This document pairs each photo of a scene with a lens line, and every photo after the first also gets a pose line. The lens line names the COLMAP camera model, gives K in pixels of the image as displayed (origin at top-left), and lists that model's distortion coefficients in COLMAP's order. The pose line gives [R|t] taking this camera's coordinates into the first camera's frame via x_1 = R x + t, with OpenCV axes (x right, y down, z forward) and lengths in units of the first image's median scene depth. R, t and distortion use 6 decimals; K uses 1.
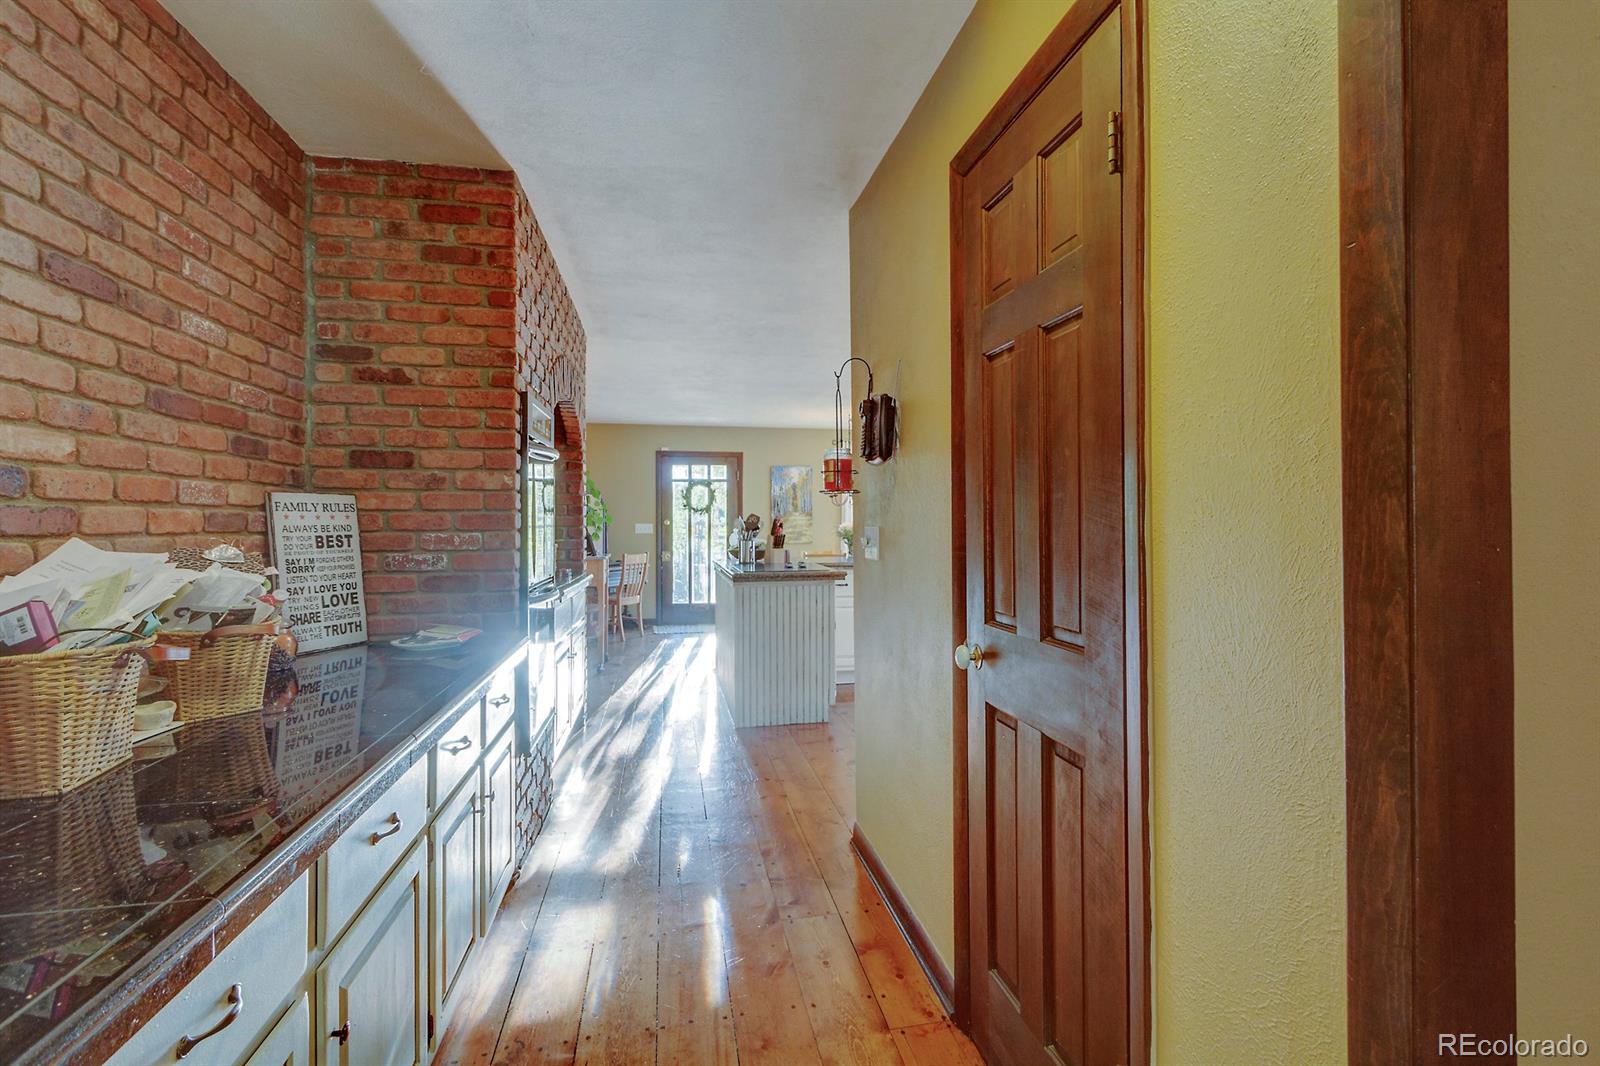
lens RADIAL K [[735.2, 0, 802.1], [0, 735.2, 527.0], [0, 0, 1]] dist [0.005955, 0.000391]
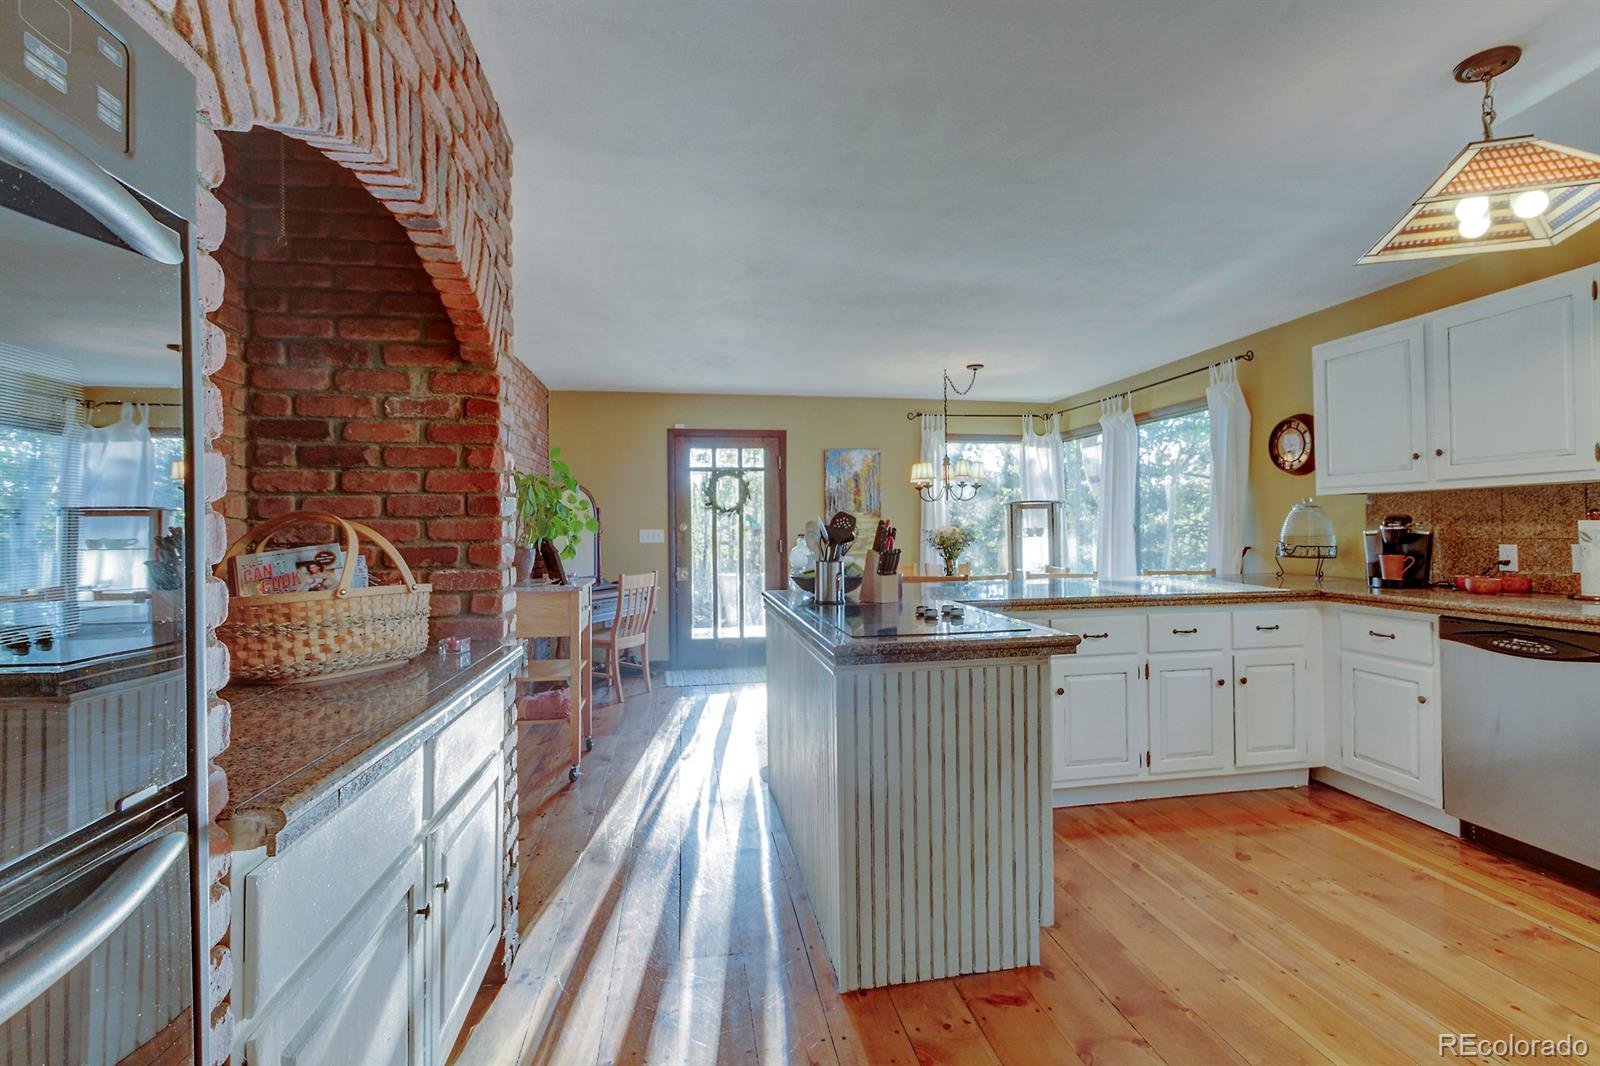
lens RADIAL K [[735.2, 0, 801.7], [0, 735.2, 524.9], [0, 0, 1]] dist [0.005955, 0.000391]
pose [[0.999734, -0.009121, -0.021189, -0.051903], [0.008978, 0.999936, -0.006831, -0.002913], [0.021250, 0.006639, 0.999752, 0.280146]]
